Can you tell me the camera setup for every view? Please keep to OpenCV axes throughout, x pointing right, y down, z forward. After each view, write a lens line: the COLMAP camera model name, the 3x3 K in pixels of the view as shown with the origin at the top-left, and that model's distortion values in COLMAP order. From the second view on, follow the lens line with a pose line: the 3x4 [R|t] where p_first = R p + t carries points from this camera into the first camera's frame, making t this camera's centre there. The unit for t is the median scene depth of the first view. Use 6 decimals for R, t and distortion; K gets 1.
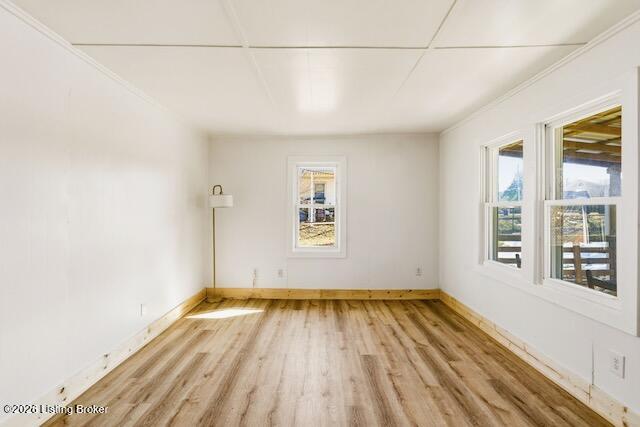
lens RADIAL K [[294.9, 0, 320.0], [0, 294.9, 213.5], [0, 0, 1]] dist [0.000321, 0.000315]
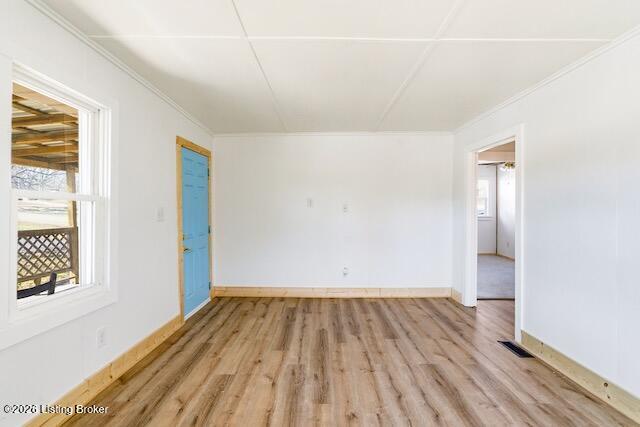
lens RADIAL K [[294.9, 0, 320.0], [0, 294.9, 213.5], [0, 0, 1]] dist [0.000321, 0.000315]
pose [[-0.999978, -0.006399, 0.001778, 0.122184], [-0.006393, 0.999974, 0.003450, 0.003943], [-0.001800, 0.003438, -0.999992, 1.962556]]
